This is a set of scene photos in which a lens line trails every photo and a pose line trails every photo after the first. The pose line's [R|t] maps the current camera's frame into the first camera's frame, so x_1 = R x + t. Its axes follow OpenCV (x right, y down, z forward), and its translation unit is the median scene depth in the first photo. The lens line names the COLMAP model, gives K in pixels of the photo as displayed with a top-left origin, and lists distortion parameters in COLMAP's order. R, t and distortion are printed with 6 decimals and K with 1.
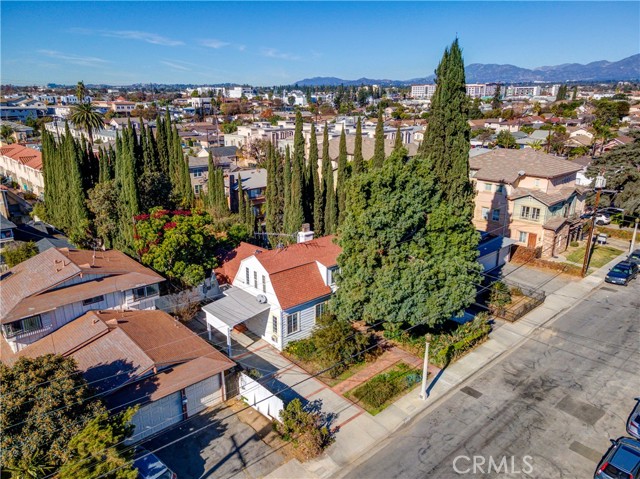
lens RADIAL K [[475.4, 0, 320.5], [0, 475.4, 237.2], [0, 0, 1]] dist [0.026596, 0.030876]
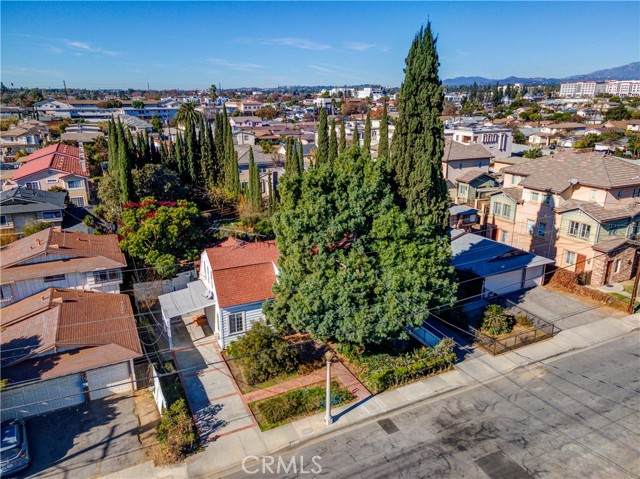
lens RADIAL K [[475.4, 0, 317.7], [0, 475.4, 236.9], [0, 0, 1]] dist [0.026596, 0.030876]
pose [[0.960164, 0.076995, -0.268619, 0.351223], [-0.077677, 0.996946, 0.008105, -0.014989], [0.268422, 0.013083, 0.963213, 0.105917]]
